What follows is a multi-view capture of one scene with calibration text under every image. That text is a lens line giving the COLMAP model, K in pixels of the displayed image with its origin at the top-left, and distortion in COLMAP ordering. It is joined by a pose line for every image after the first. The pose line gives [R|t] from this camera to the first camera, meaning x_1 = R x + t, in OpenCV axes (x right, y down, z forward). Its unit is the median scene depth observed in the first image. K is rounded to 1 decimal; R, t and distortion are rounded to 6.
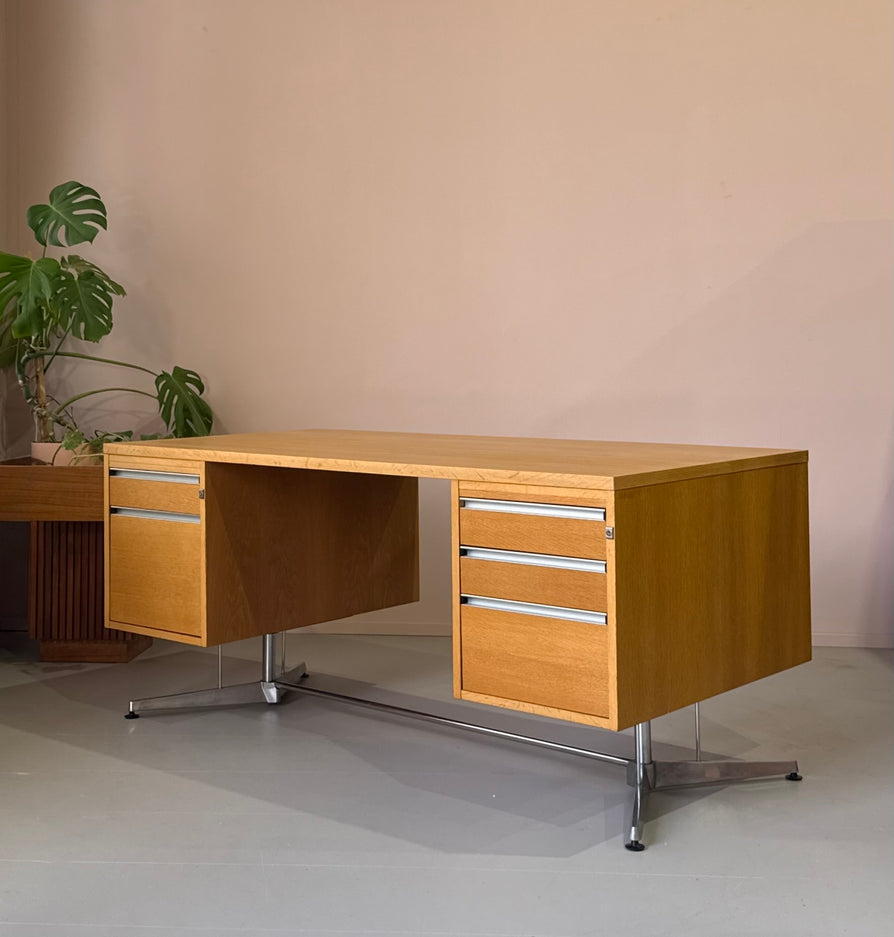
lens RADIAL K [[1466.0, 0, 401.6], [0, 1466.0, 348.4], [0, 0, 1]] dist [0.142246, 0.000000]
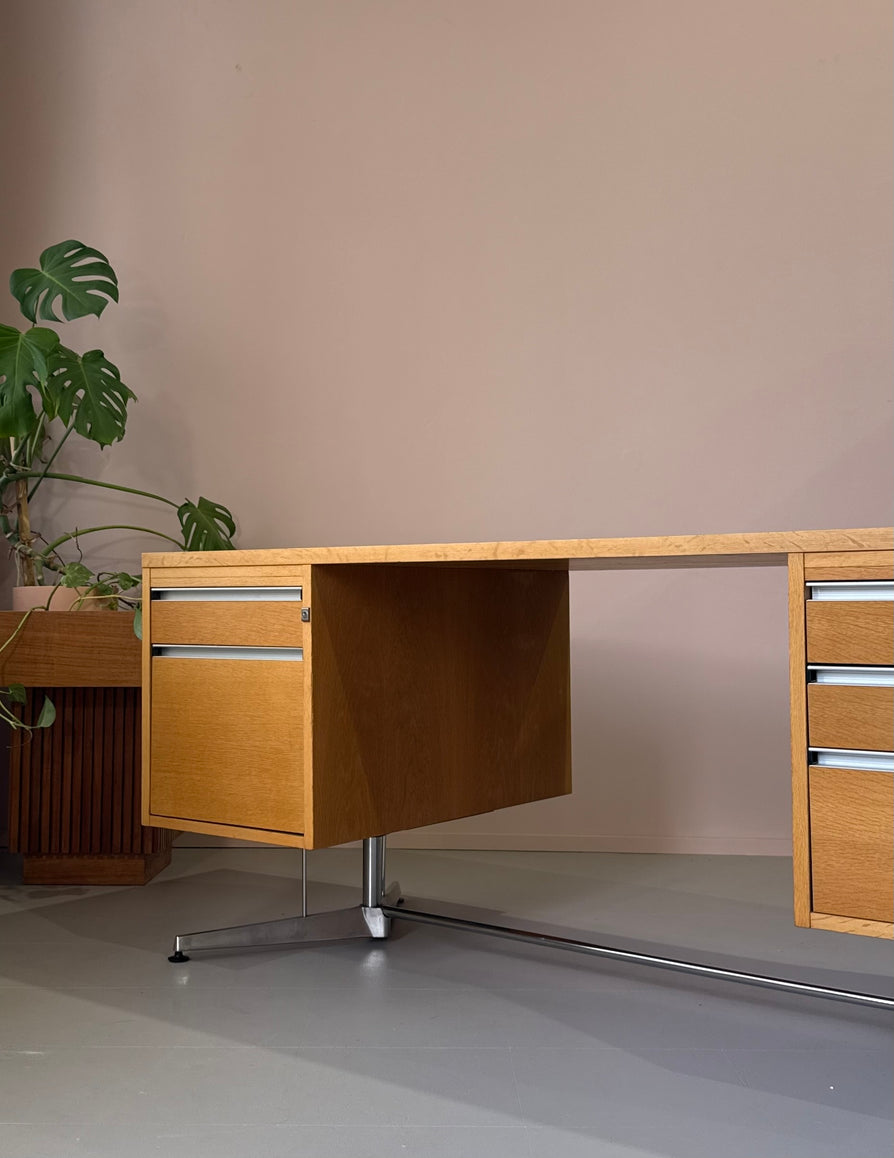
lens RADIAL K [[1367.5, 0, 383.2], [0, 1367.5, 567.0], [0, 0, 1]] dist [0.116819, 0.000000]
pose [[0.998313, 0.006614, 0.057688, -0.146951], [-0.004773, 0.999477, -0.031994, 0.104119], [-0.057869, 0.031665, 0.997822, 0.420314]]
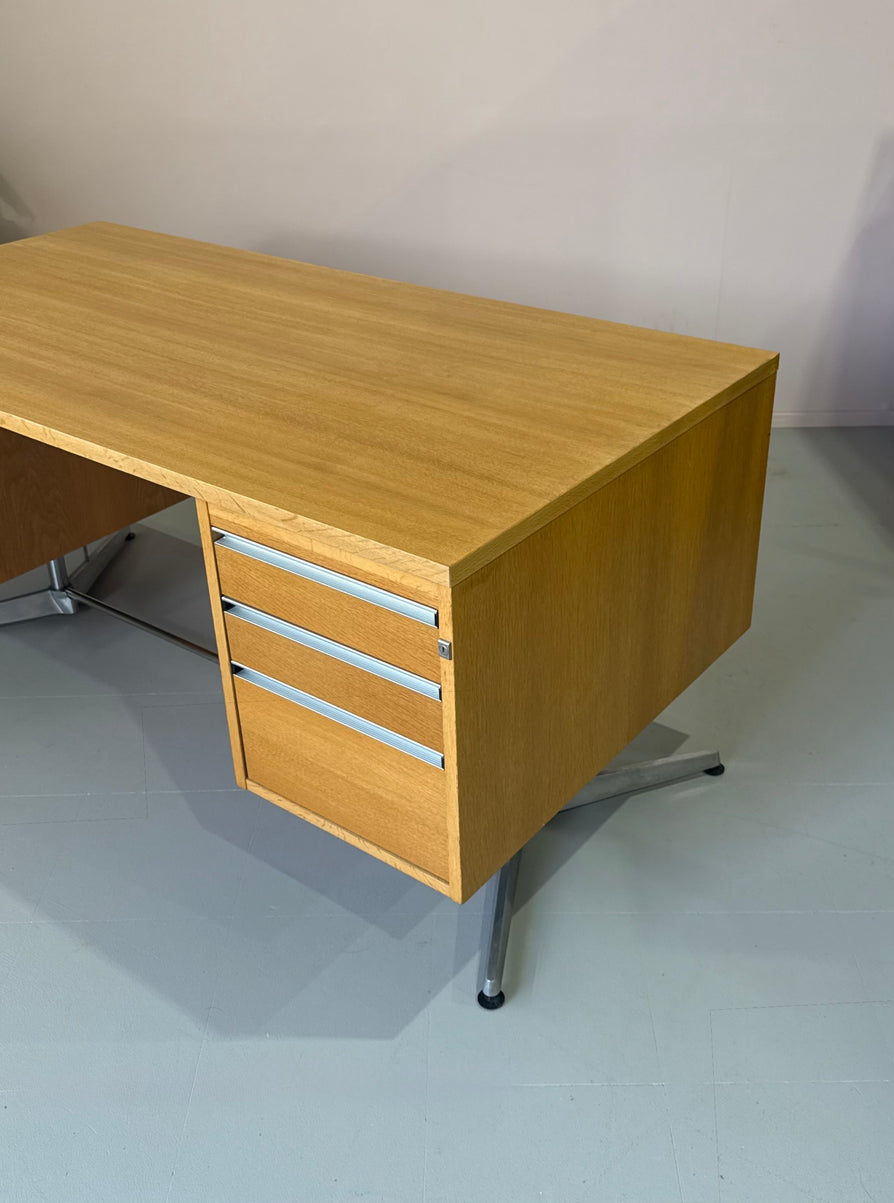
lens RADIAL K [[1233.3, 0, 465.1], [0, 1233.3, 562.2], [0, 0, 1]] dist [0.139373, 0.000000]
pose [[0.997320, -0.049302, 0.054054, 0.104825], [0.017750, 0.879813, 0.474988, -0.113888], [-0.070975, -0.472756, 0.878330, 0.495567]]
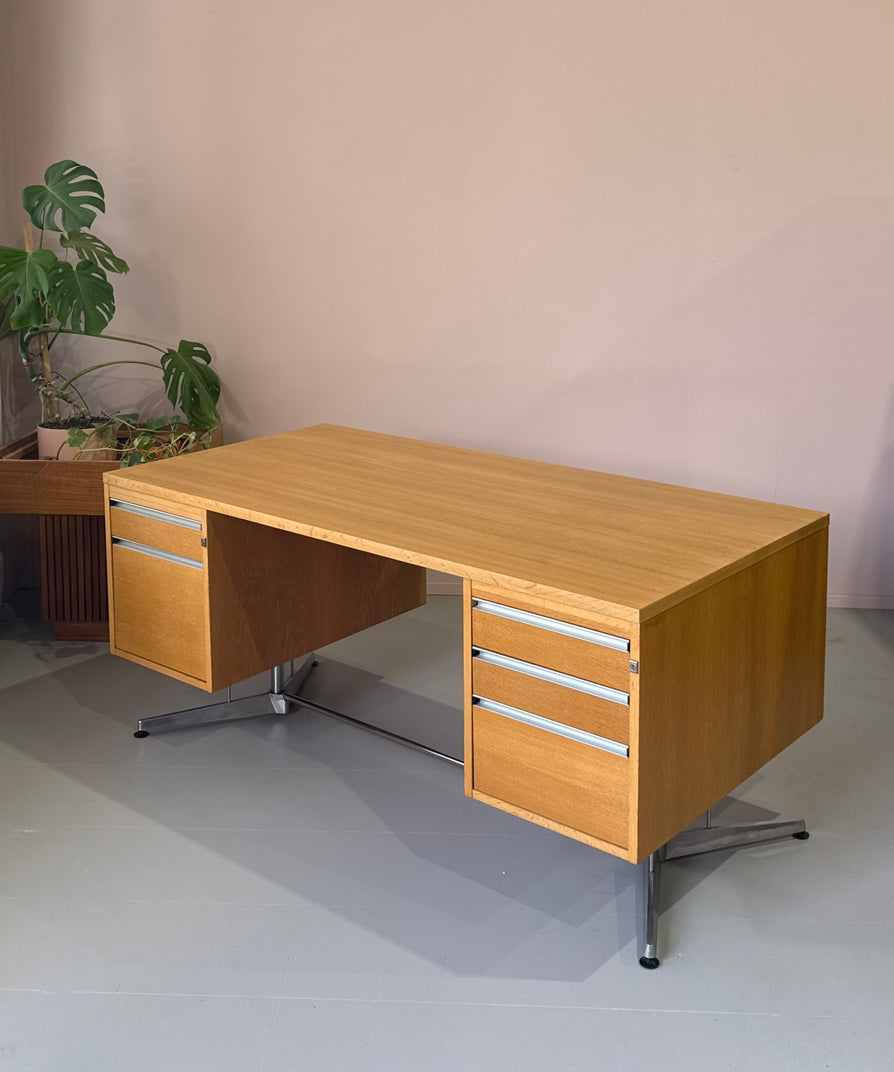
lens RADIAL K [[1297.2, 0, 432.3], [0, 1297.2, 353.0], [0, 0, 1]] dist [0.127191, 0.000000]
pose [[0.999745, -0.001470, 0.022547, -0.004554], [-0.001923, 0.988725, 0.149733, -0.165427], [-0.022513, -0.149738, 0.988469, 0.175190]]
